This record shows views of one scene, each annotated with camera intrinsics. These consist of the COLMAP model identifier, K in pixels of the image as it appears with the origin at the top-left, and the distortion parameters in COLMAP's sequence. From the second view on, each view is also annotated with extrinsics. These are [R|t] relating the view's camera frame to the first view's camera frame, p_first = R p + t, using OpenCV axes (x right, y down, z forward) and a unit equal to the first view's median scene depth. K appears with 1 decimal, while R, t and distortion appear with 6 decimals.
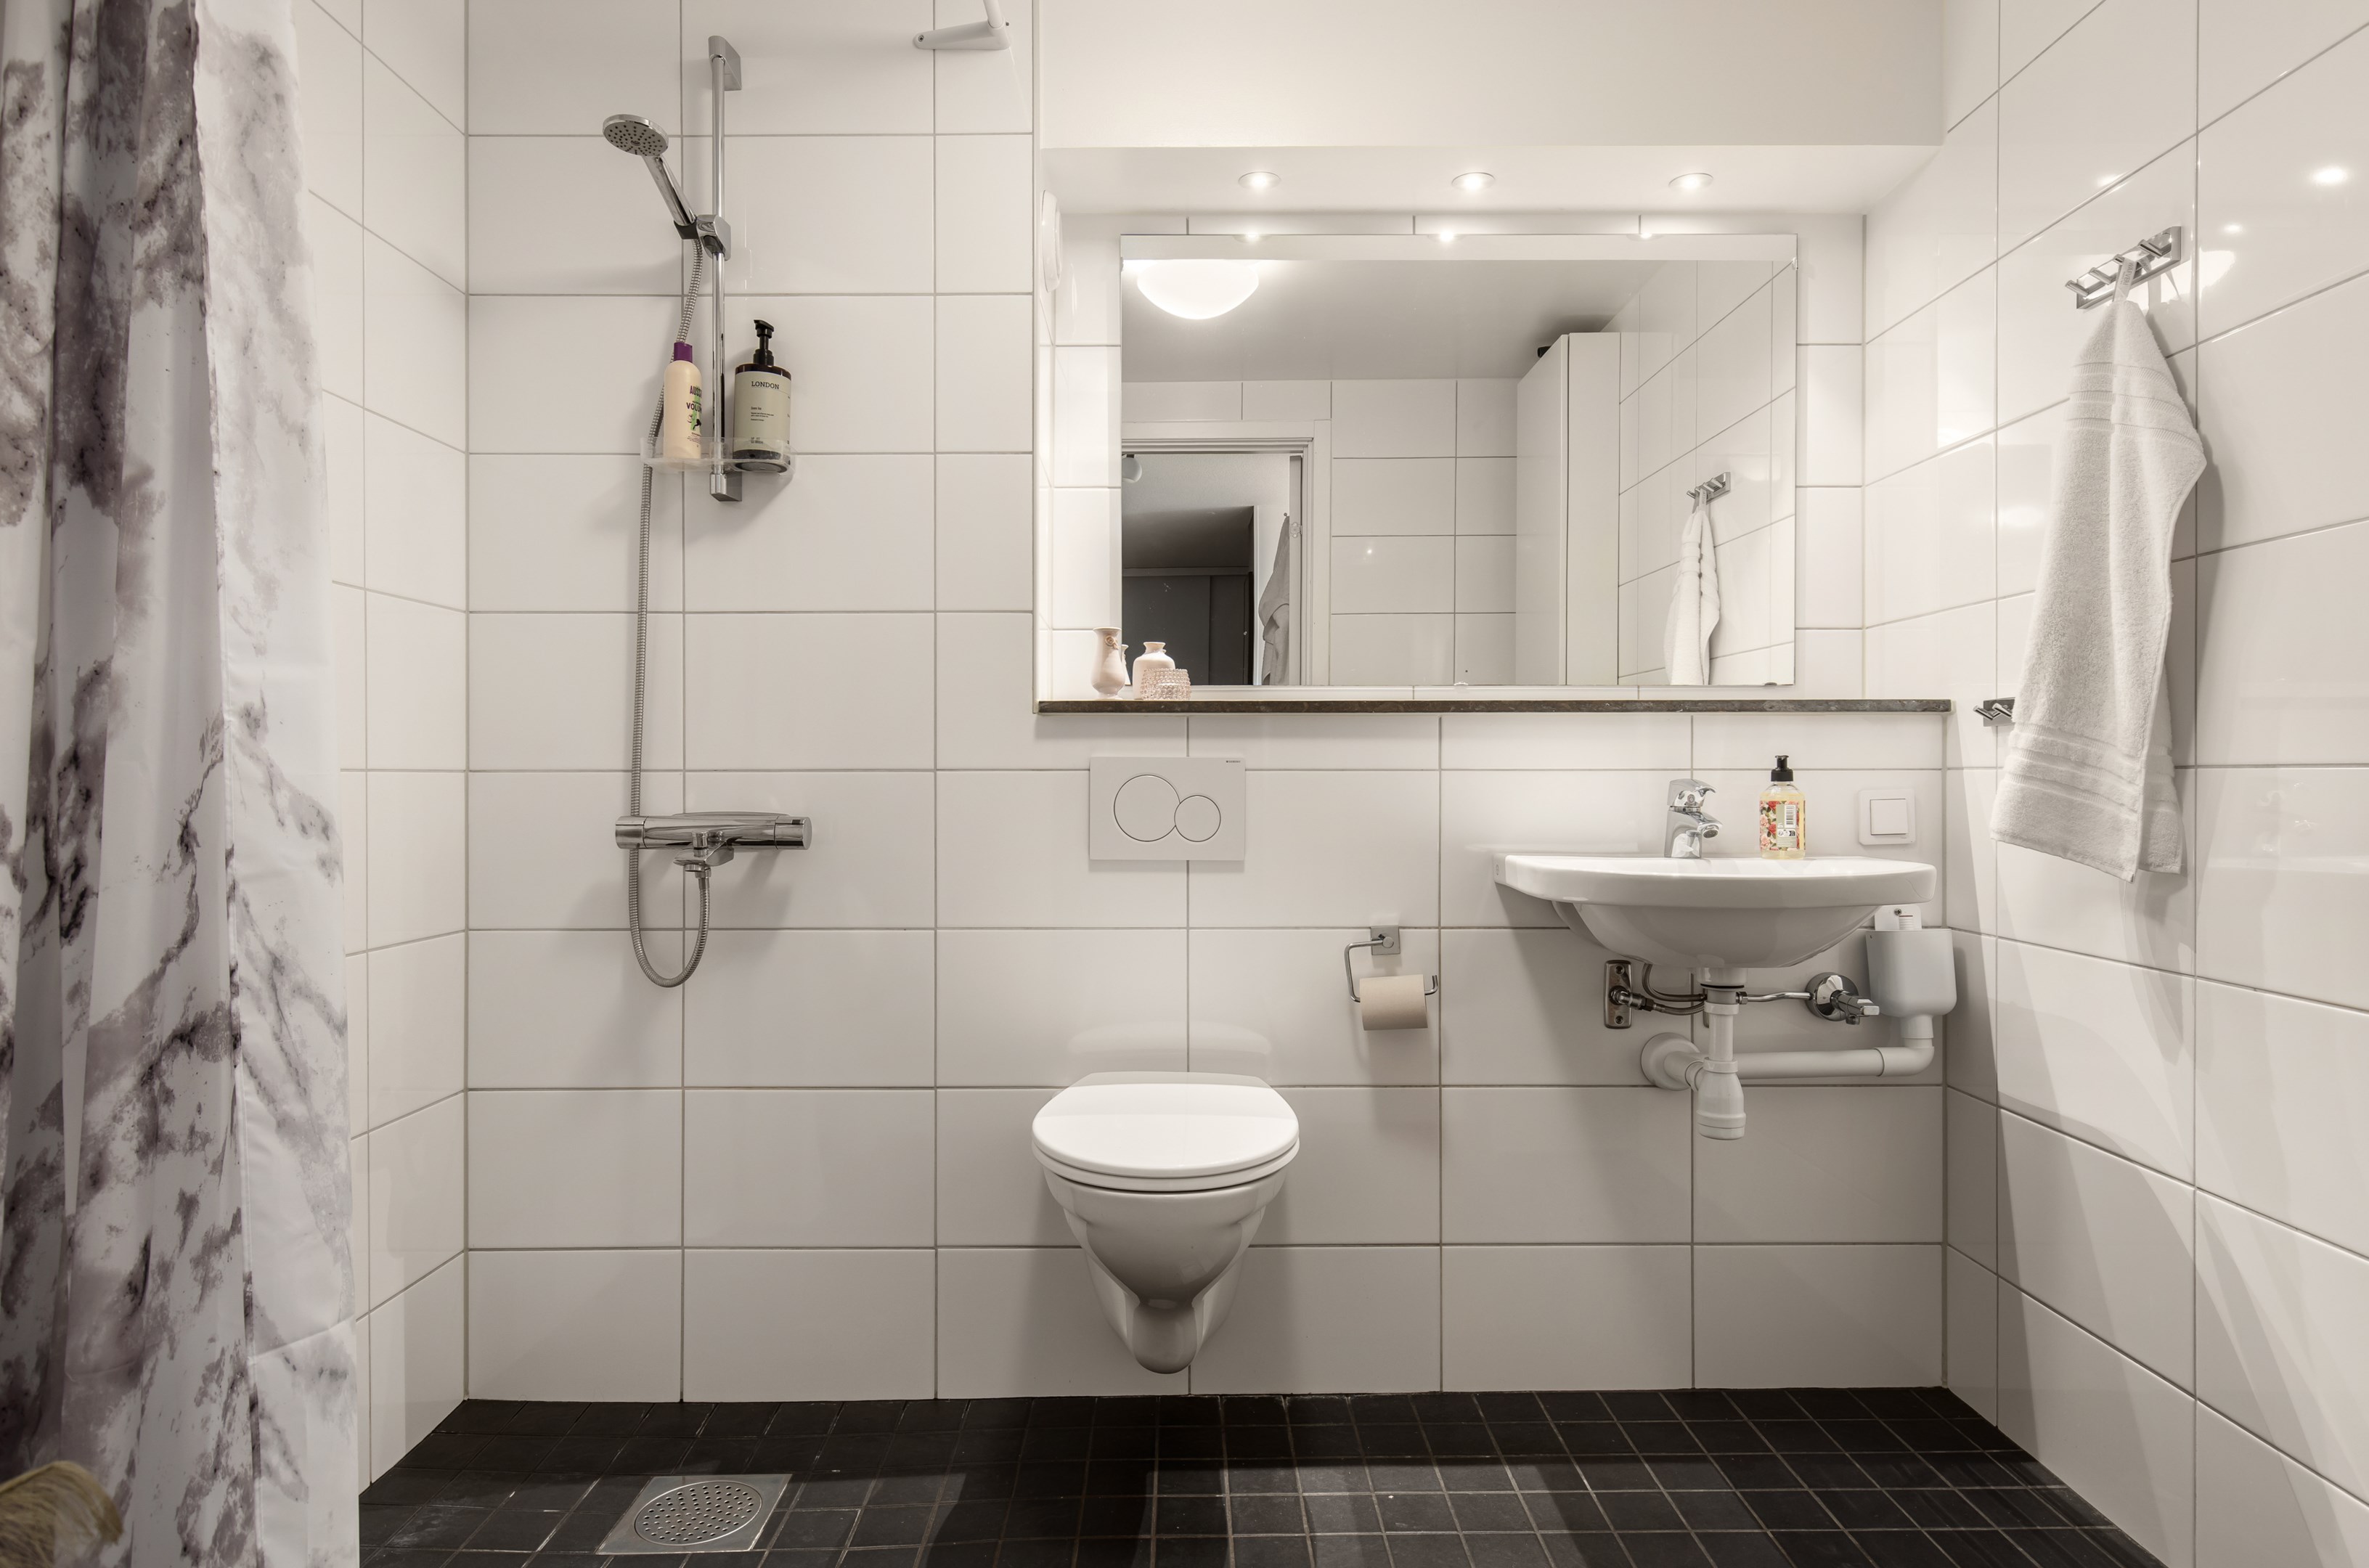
lens RADIAL K [[1330.0, 0, 1181.4], [0, 1330.0, 785.5], [0, 0, 1]] dist [0.001881, -0.001813]
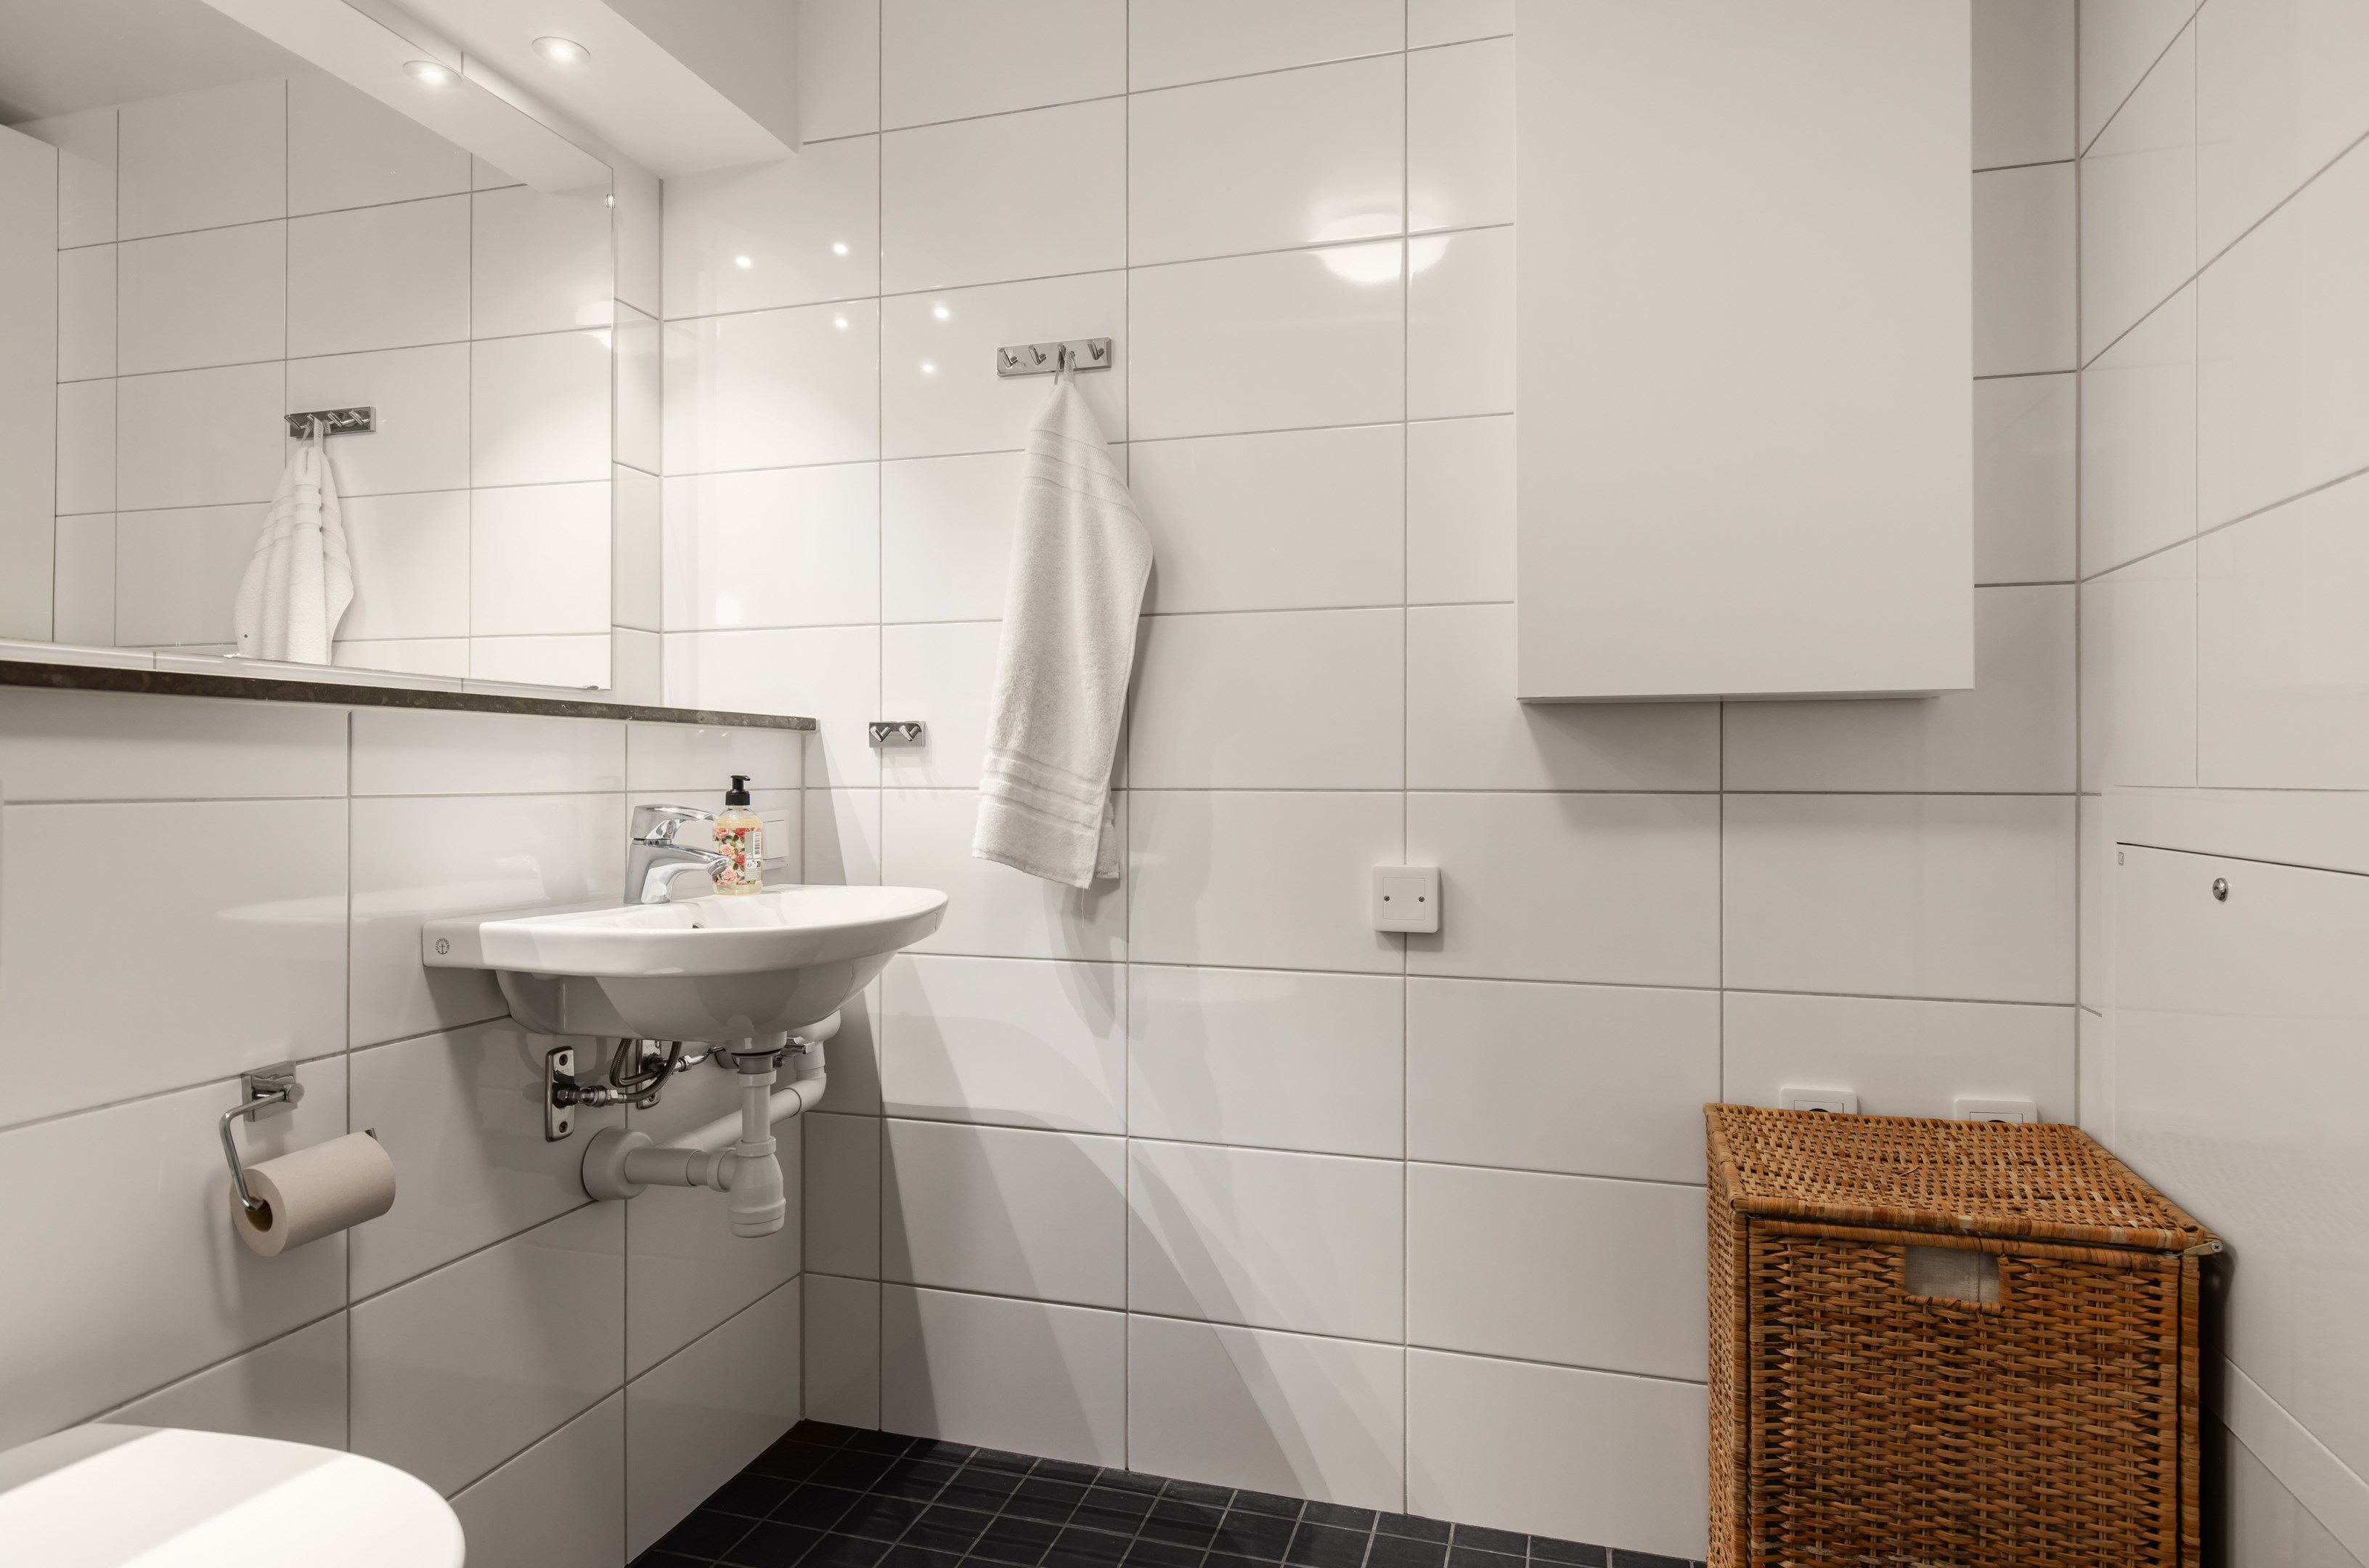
lens RADIAL K [[1330.0, 0, 1181.4], [0, 1330.0, 769.3], [0, 0, 1]] dist [0.001881, -0.001813]
pose [[0.294312, 0.004064, 0.955701, -0.318874], [0.005989, 0.999963, -0.006097, -0.020902], [-0.955690, 0.007518, 0.294277, 0.498967]]
